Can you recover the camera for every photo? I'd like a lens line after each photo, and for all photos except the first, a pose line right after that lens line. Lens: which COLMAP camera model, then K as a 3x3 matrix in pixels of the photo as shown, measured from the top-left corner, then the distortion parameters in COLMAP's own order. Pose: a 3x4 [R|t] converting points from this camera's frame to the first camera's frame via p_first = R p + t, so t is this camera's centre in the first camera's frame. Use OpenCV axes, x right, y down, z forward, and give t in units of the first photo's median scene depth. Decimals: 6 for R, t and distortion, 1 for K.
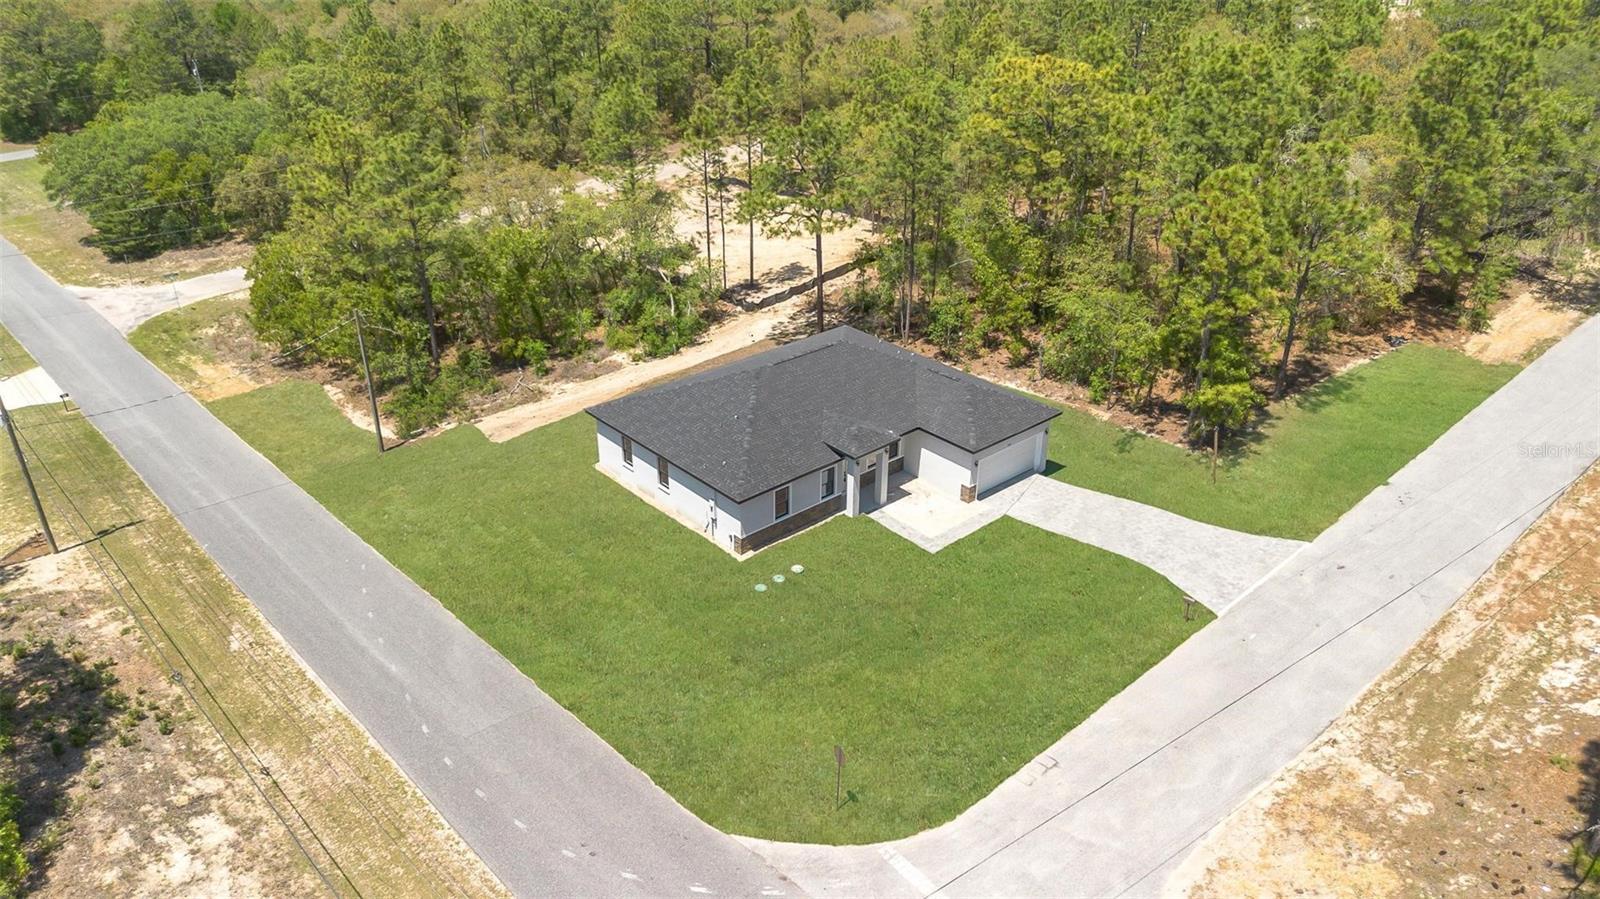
lens RADIAL K [[1132.9, 0, 800.0], [0, 1132.9, 449.5], [0, 0, 1]] dist [0.078178, -0.087979]
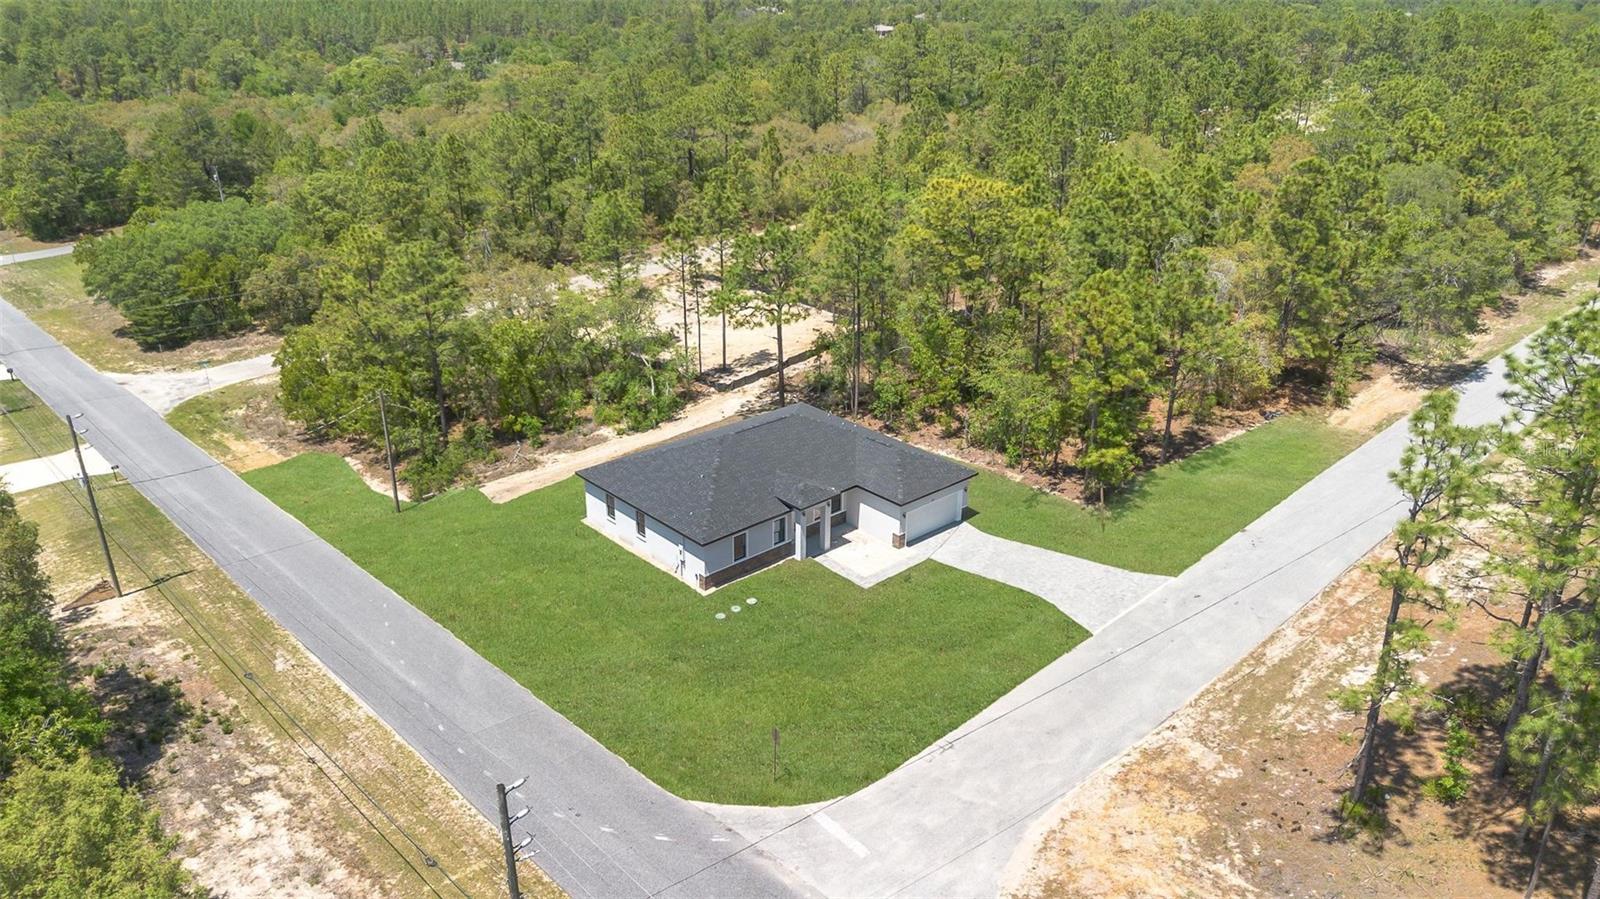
lens RADIAL K [[1132.9, 0, 800.0], [0, 1132.9, 449.5], [0, 0, 1]] dist [0.078178, -0.087979]
pose [[0.999945, -0.002853, 0.010058, 0.029462], [0.003613, 0.997073, -0.076375, 0.029407], [-0.009811, 0.076408, 0.997028, -0.164902]]
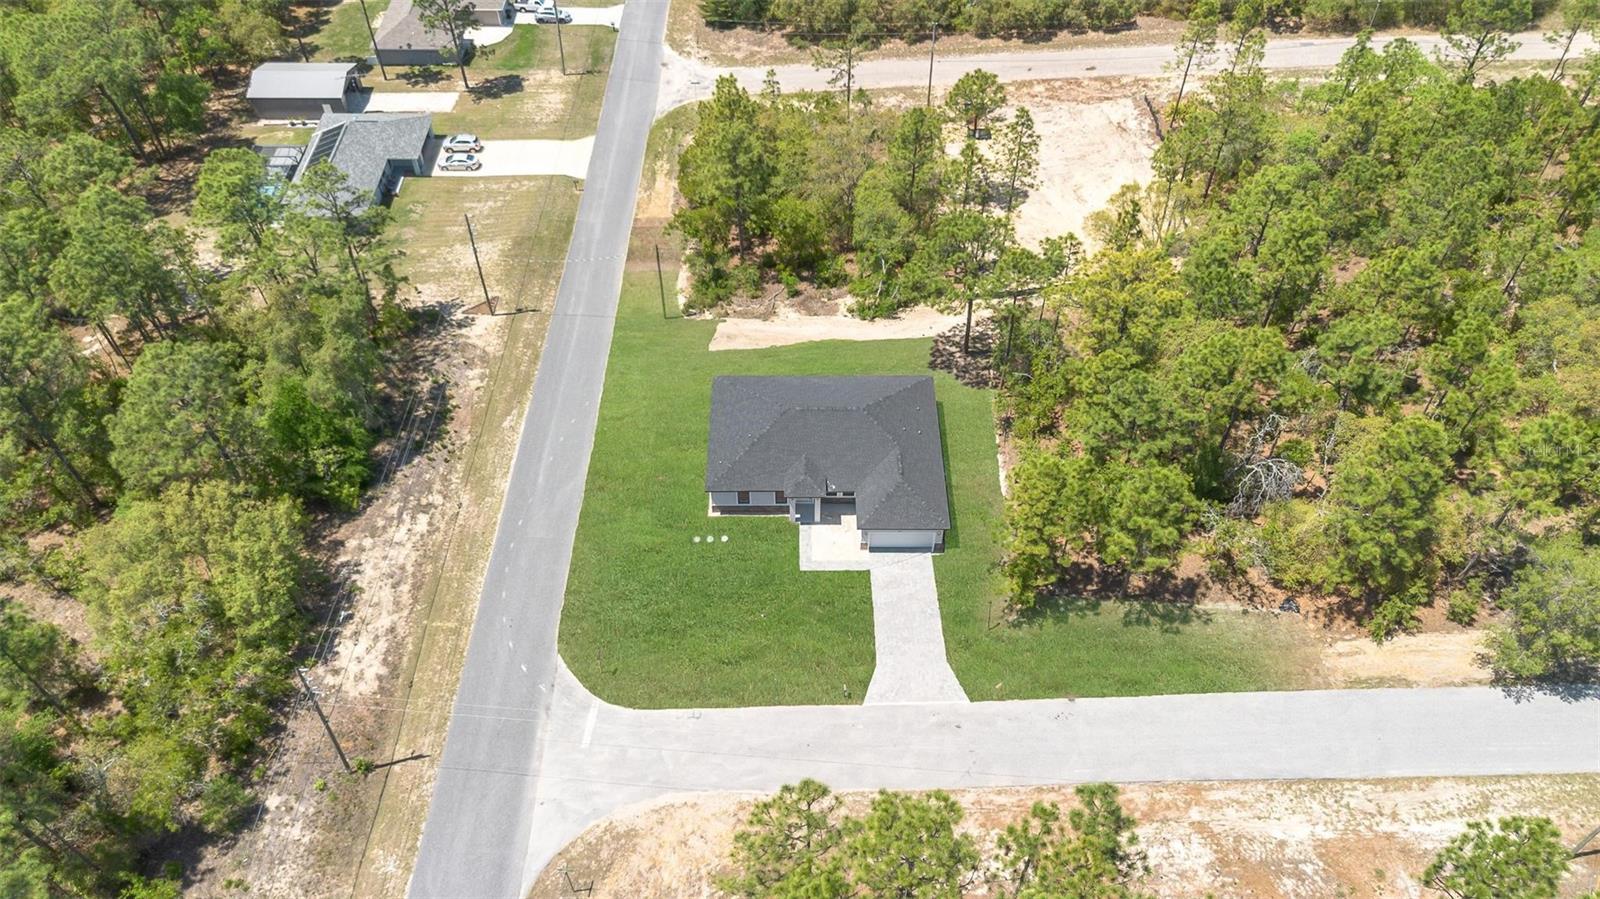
lens RADIAL K [[1132.9, 0, 800.0], [0, 1132.9, 449.5], [0, 0, 1]] dist [0.078178, -0.087979]
pose [[0.750207, 0.489958, -0.443994, 0.617822], [-0.300772, 0.850875, 0.430753, -0.621405], [0.588834, -0.189613, 0.785698, -0.204248]]
